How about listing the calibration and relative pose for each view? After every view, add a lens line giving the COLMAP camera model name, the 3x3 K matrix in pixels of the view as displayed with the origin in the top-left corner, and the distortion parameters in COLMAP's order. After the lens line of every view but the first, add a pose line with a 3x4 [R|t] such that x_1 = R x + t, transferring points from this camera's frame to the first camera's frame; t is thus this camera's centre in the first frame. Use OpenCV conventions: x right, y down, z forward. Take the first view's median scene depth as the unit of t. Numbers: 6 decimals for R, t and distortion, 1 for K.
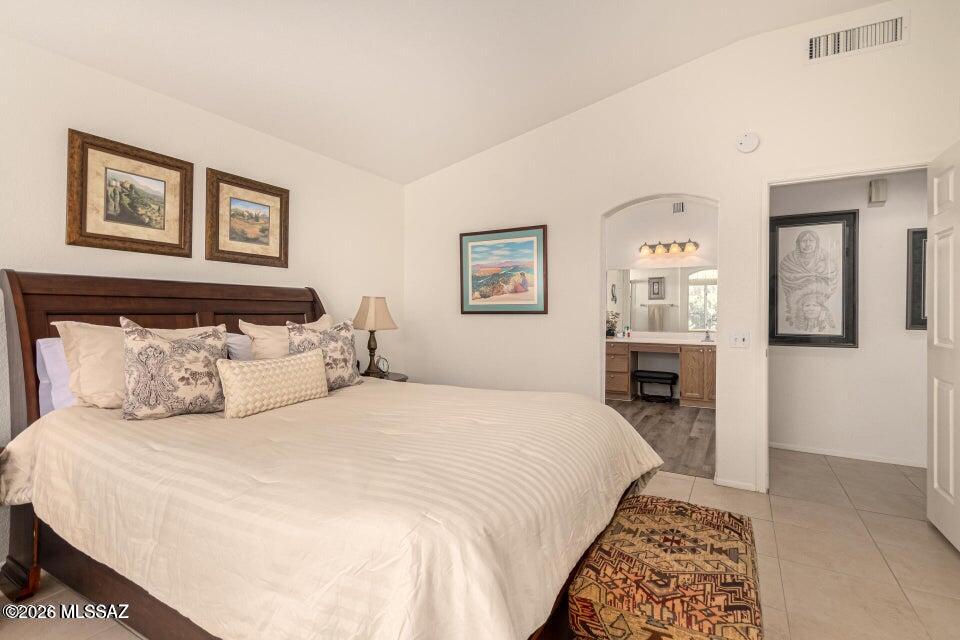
lens RADIAL K [[446.2, 0, 487.6], [0, 446.2, 311.6], [0, 0, 1]] dist [0.004817, 0.000430]
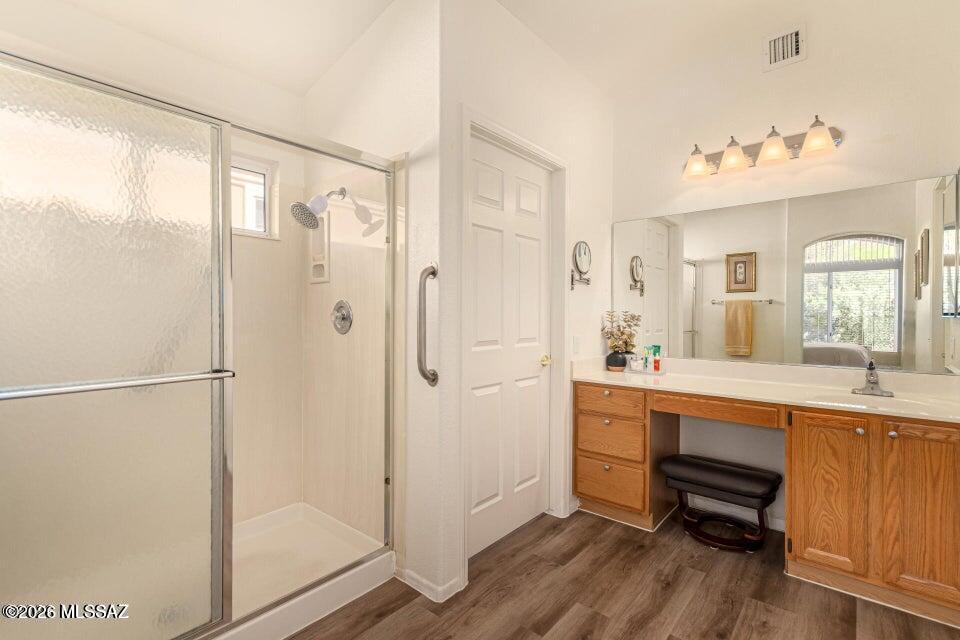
lens RADIAL K [[446.2, 0, 484.3], [0, 446.2, 314.2], [0, 0, 1]] dist [0.004817, 0.000430]
pose [[0.982817, 0.001800, -0.184575, 0.189868], [-0.001776, 0.999998, 0.000295, 0.001876], [0.184575, 0.000038, 0.982818, 0.444870]]
